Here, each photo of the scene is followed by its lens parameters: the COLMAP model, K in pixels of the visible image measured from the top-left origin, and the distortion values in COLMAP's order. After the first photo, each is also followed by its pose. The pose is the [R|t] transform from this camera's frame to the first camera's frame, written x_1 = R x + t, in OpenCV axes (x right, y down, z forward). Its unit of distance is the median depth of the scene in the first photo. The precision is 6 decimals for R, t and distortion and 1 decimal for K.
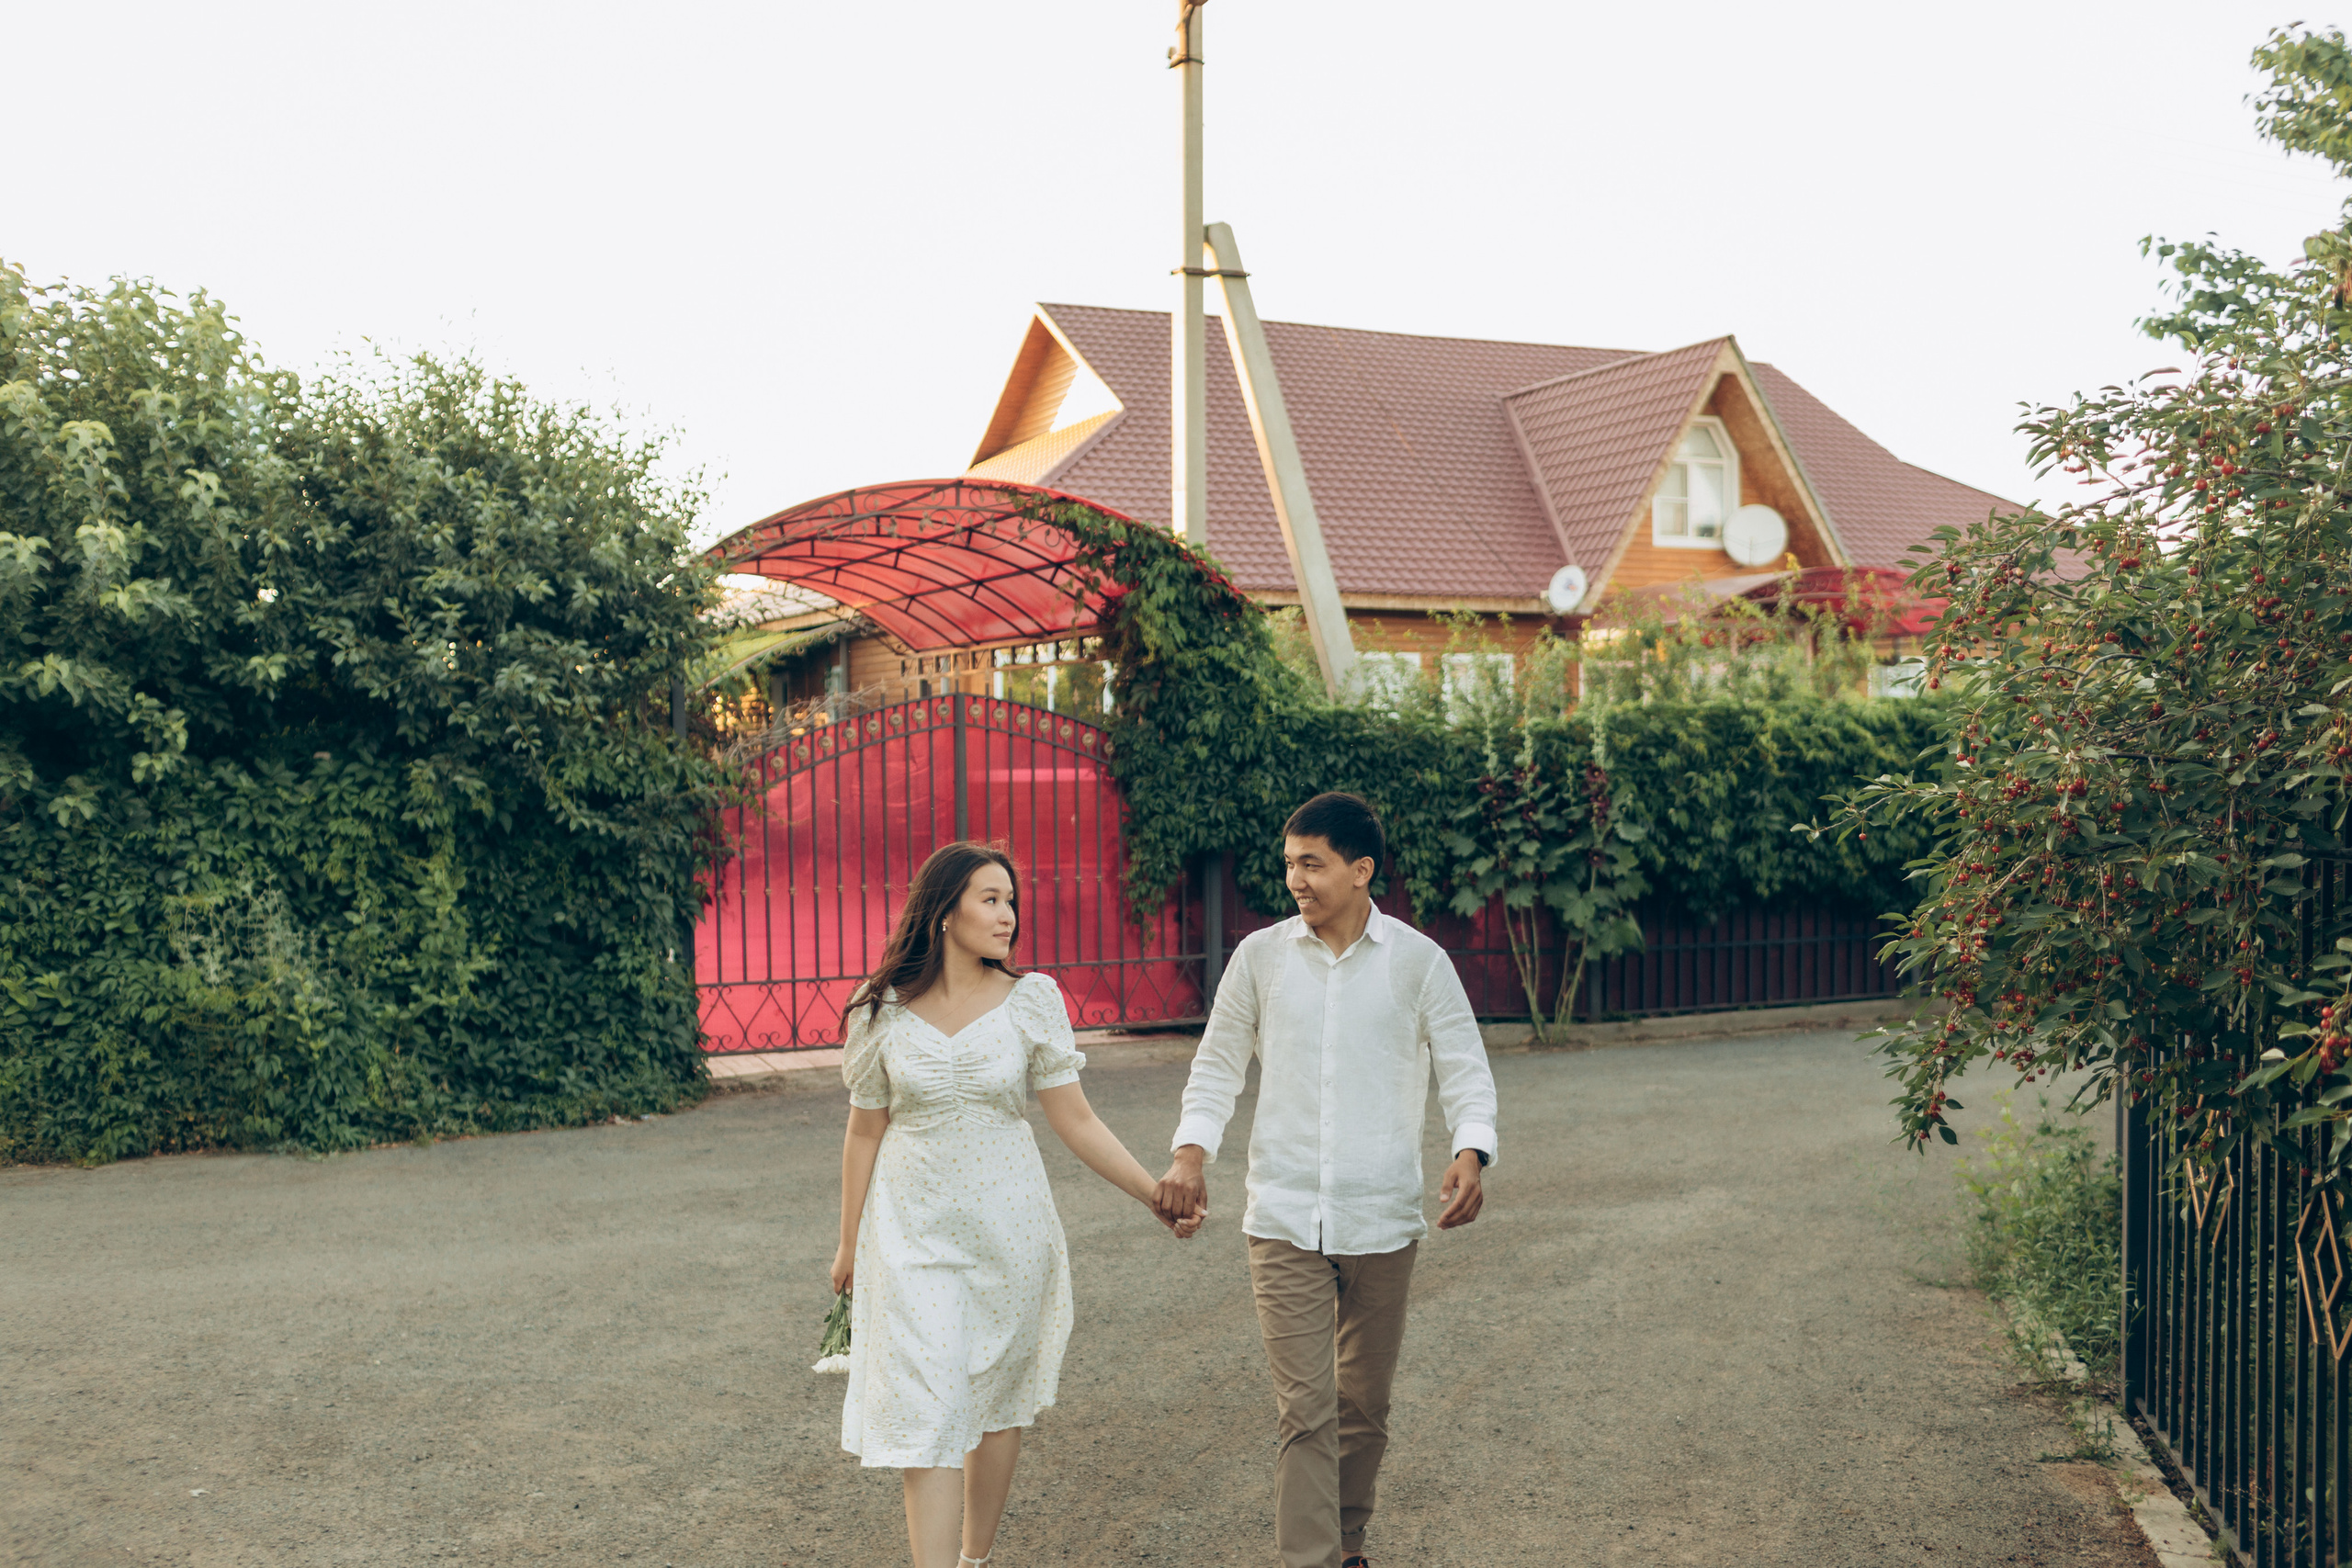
lens RADIAL K [[2111.9, 0, 1176.0], [0, 2111.9, 784.0], [0, 0, 1]] dist [-0.094183, 0.188656]
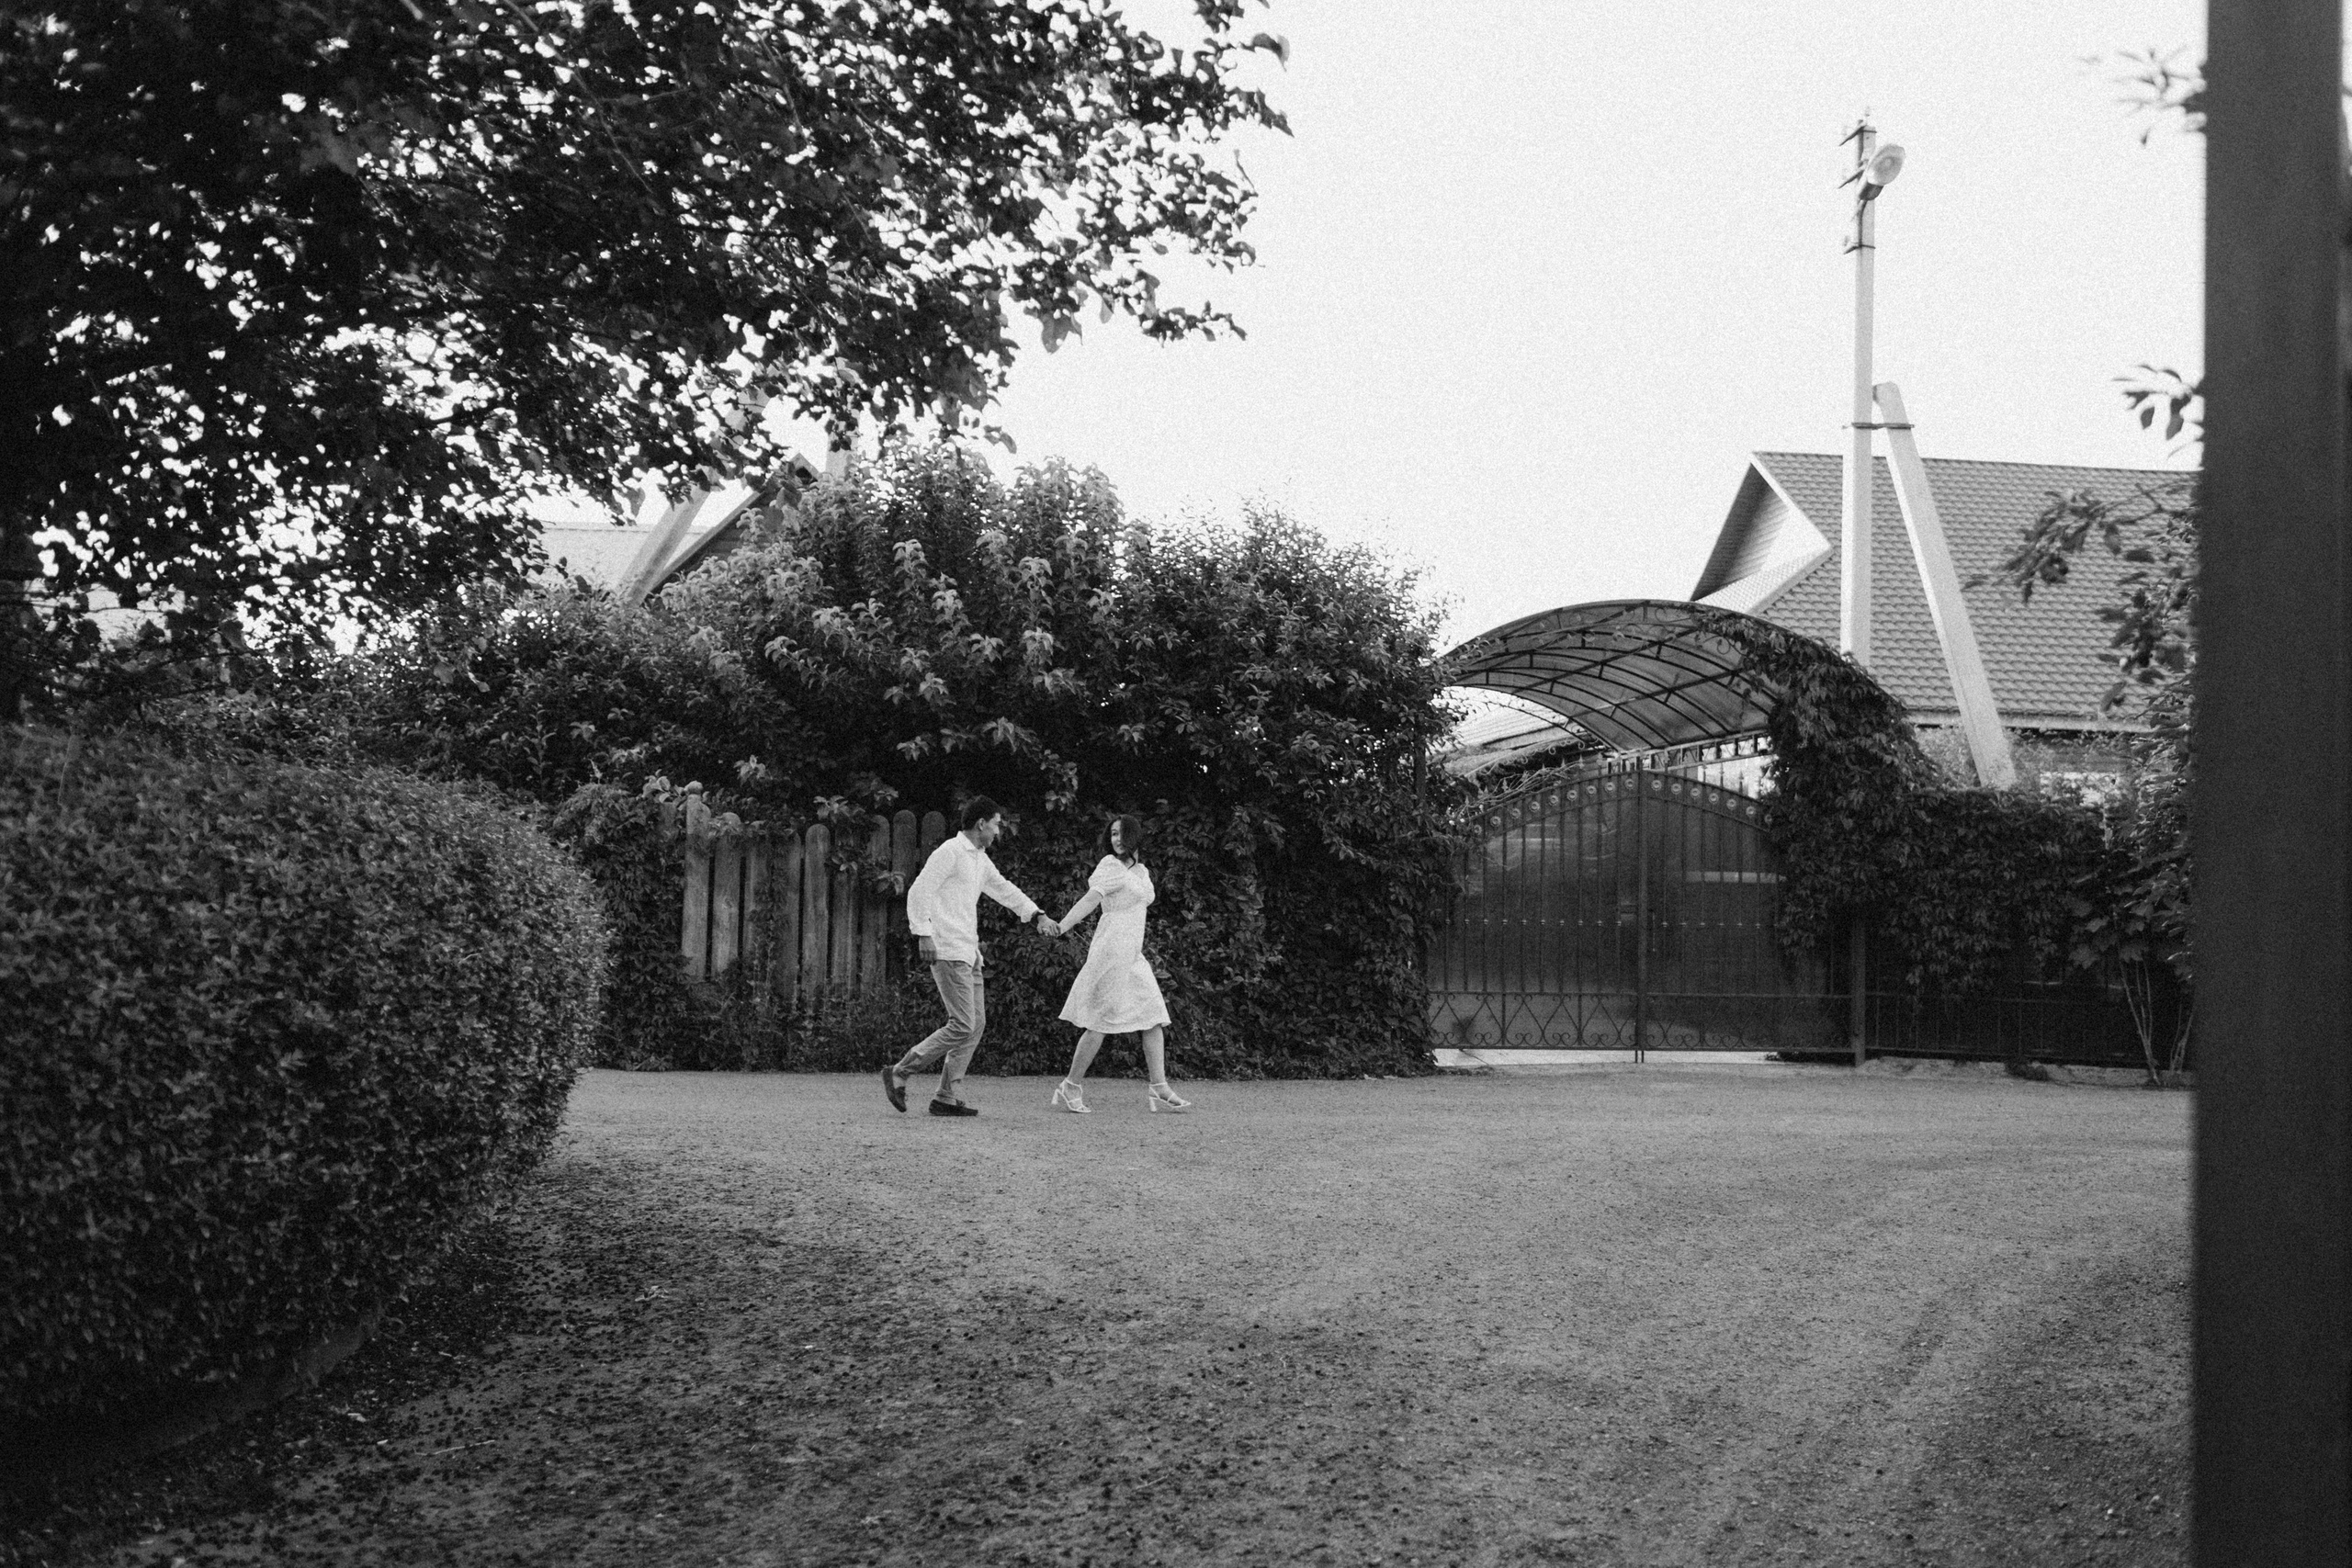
lens RADIAL K [[2358.2, 0, 1176.0], [0, 2358.2, 784.0], [0, 0, 1]] dist [0.004608, 0.015813]
pose [[0.945262, 0.012220, -0.326084, 0.089250], [-0.039655, 0.996194, -0.077619, 0.082590], [0.323894, 0.086301, 0.942149, -0.394122]]
